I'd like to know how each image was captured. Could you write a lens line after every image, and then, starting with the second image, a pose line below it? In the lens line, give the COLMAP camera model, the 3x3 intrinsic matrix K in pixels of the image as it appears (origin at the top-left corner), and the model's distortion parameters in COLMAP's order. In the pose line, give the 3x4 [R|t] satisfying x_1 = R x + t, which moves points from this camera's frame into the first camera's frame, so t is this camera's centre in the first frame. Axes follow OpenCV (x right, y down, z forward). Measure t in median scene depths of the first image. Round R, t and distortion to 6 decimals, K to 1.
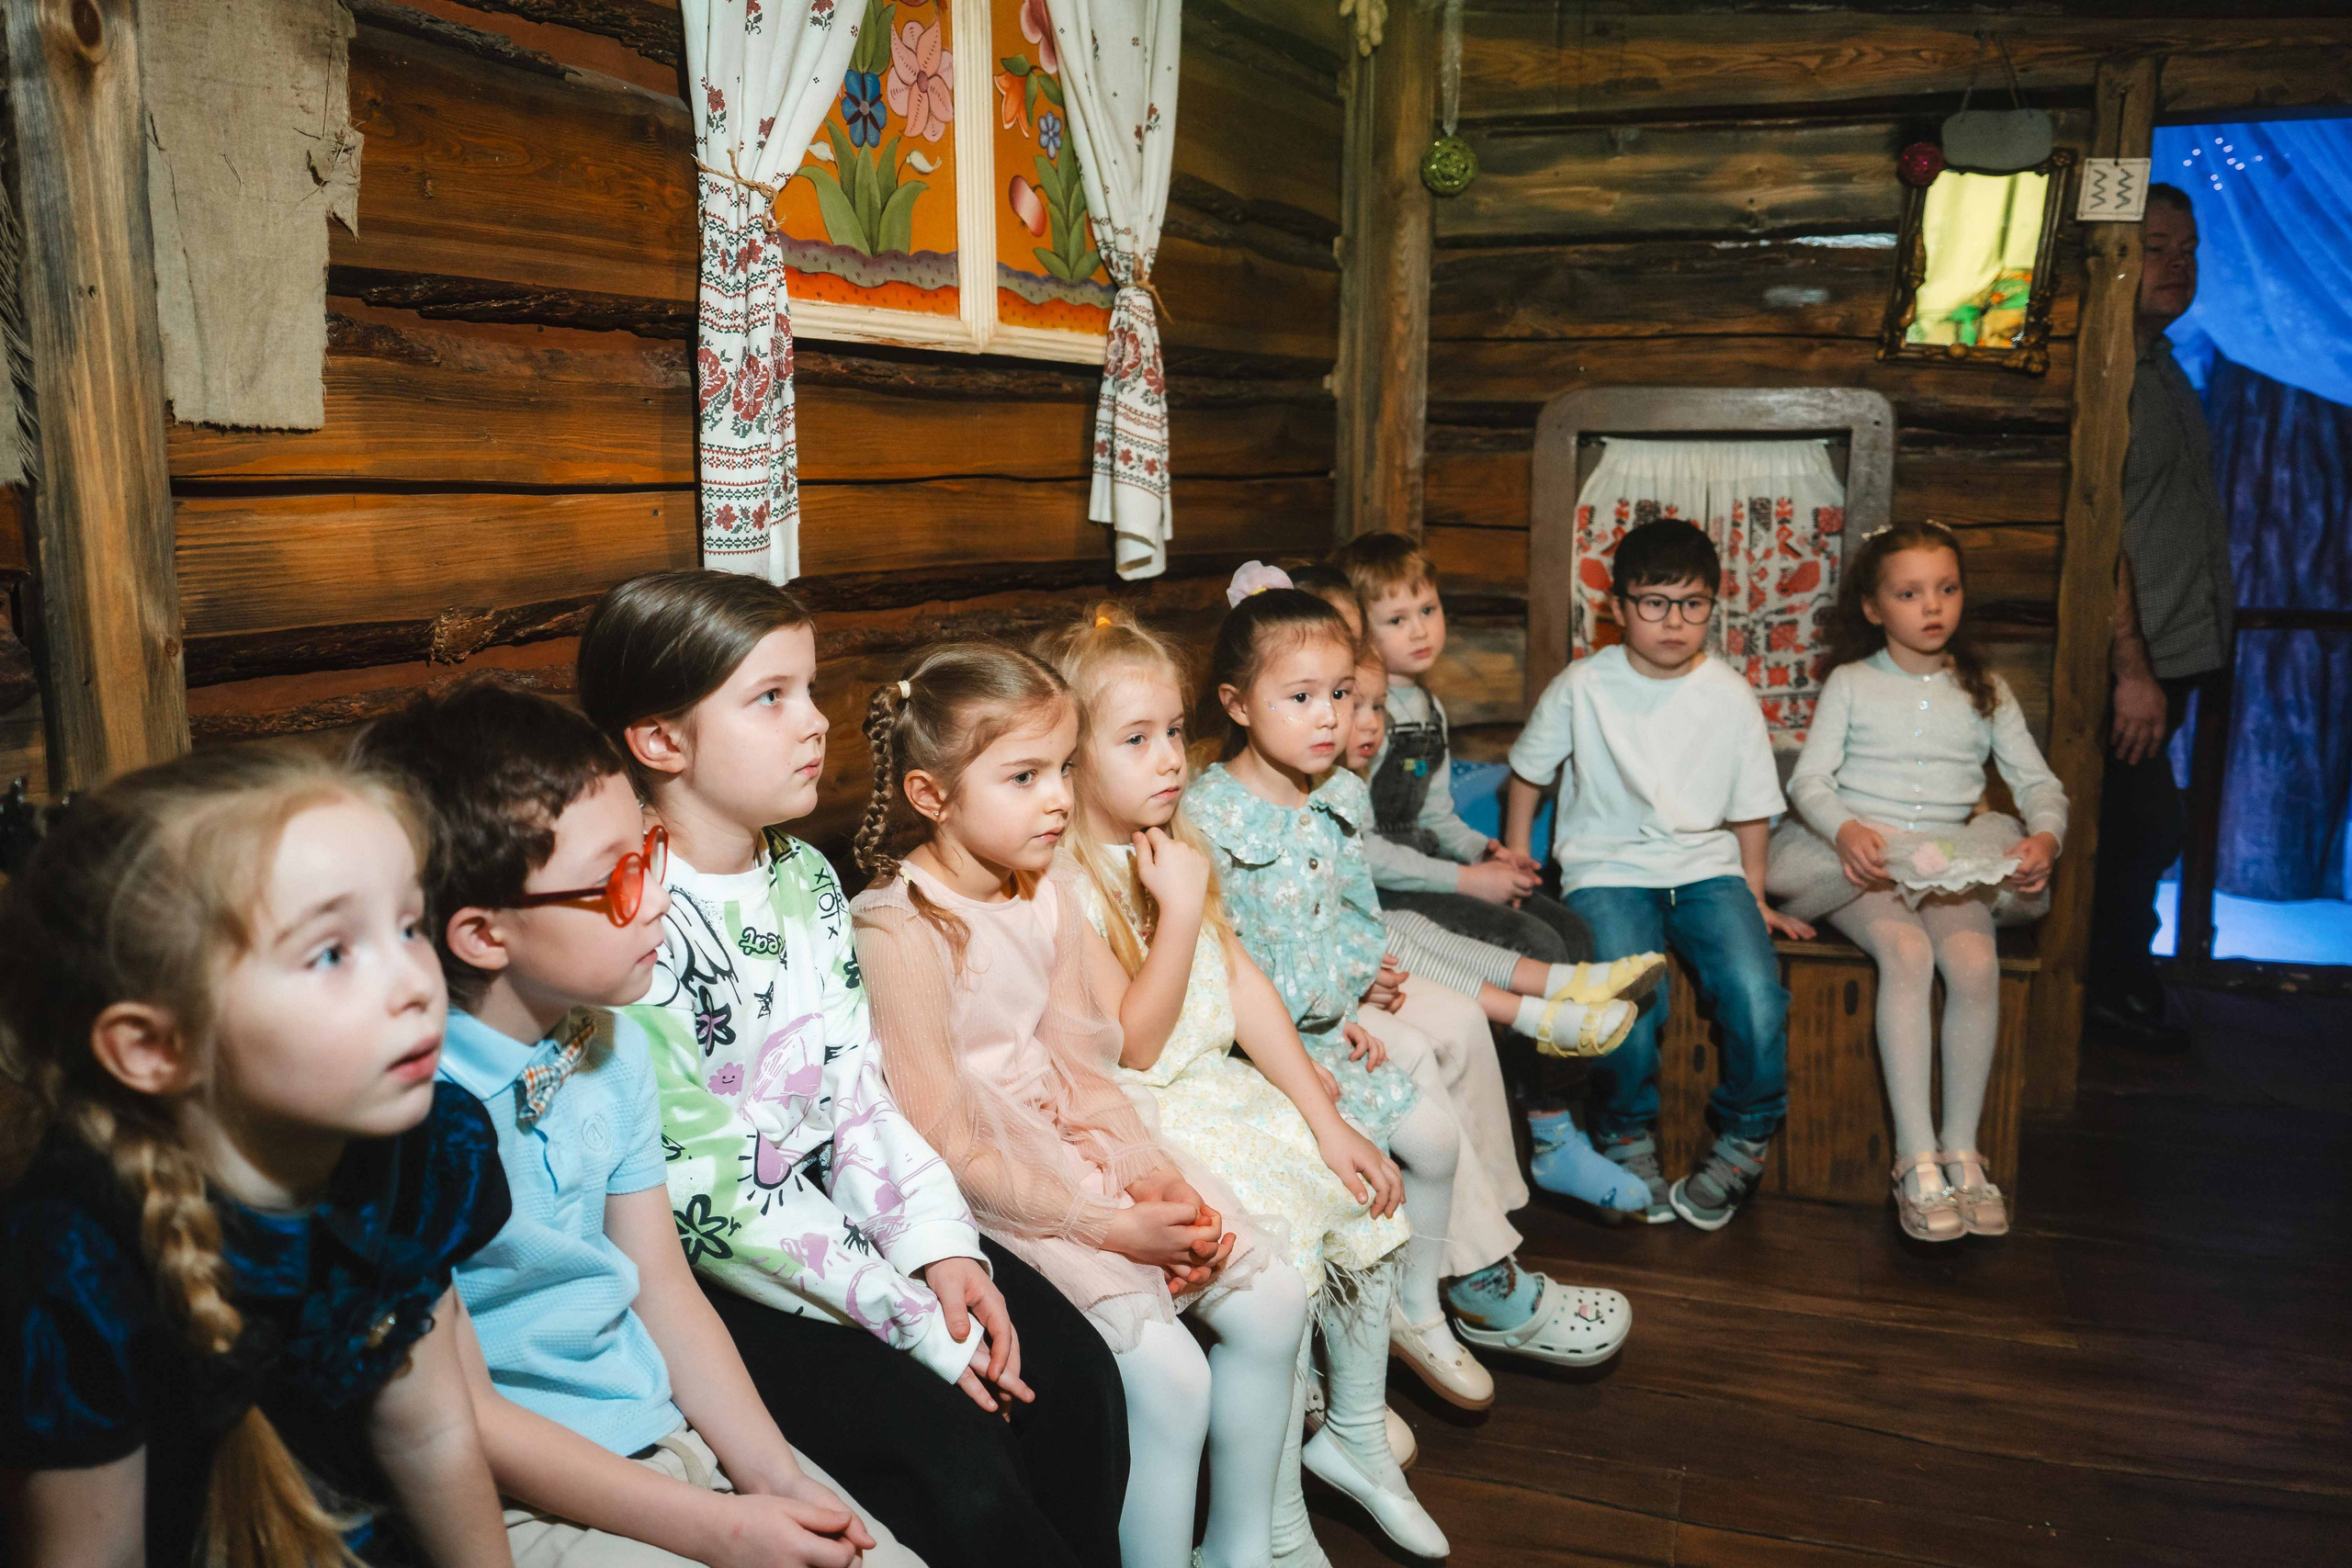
lens RADIAL K [[1892.0, 0, 1176.0], [0, 1892.0, 784.0], [0, 0, 1]] dist [-0.003402, -0.011399]
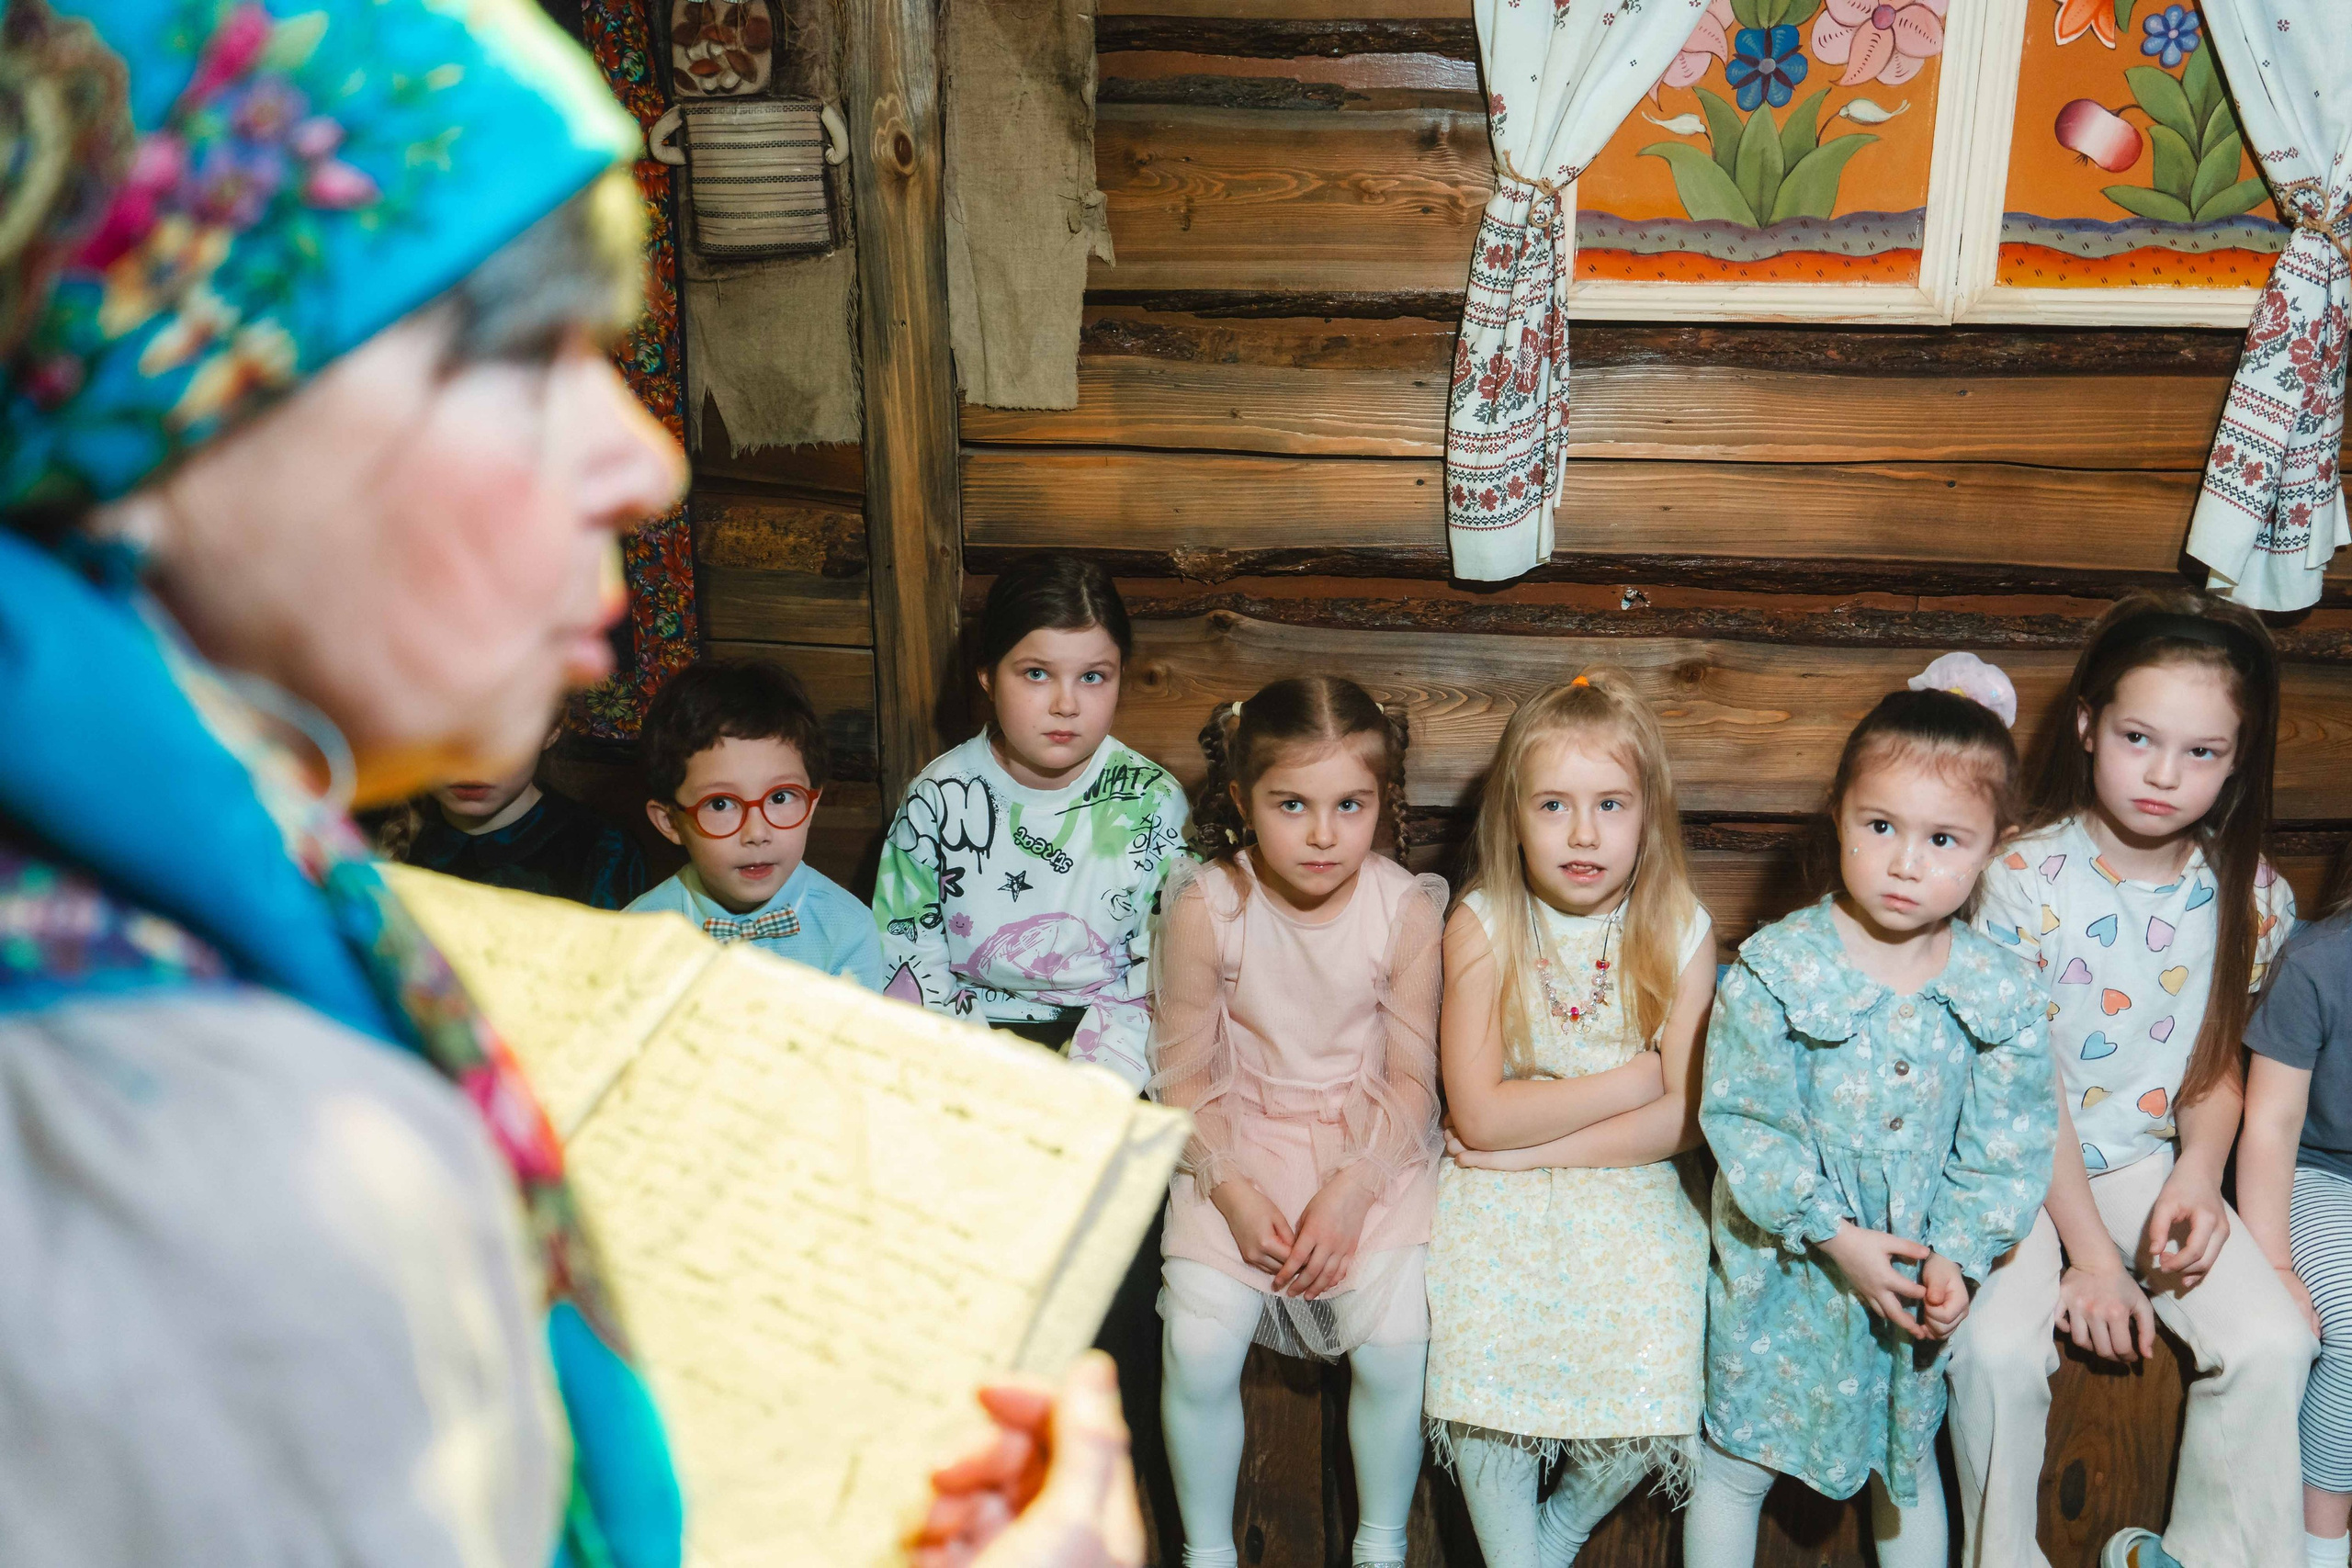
lens RADIAL K [[1971.8, 0, 1205.8], [0, 1971.8, 779.1], [0, 0, 1]] dist [-0.002528, -0.005009]
pose [[0.367119, 0.292976, -0.882830, 0.561677], [-0.156053, 0.955049, 0.252049, -0.183977], [0.916990, 0.045236, 0.396337, 0.313391]]
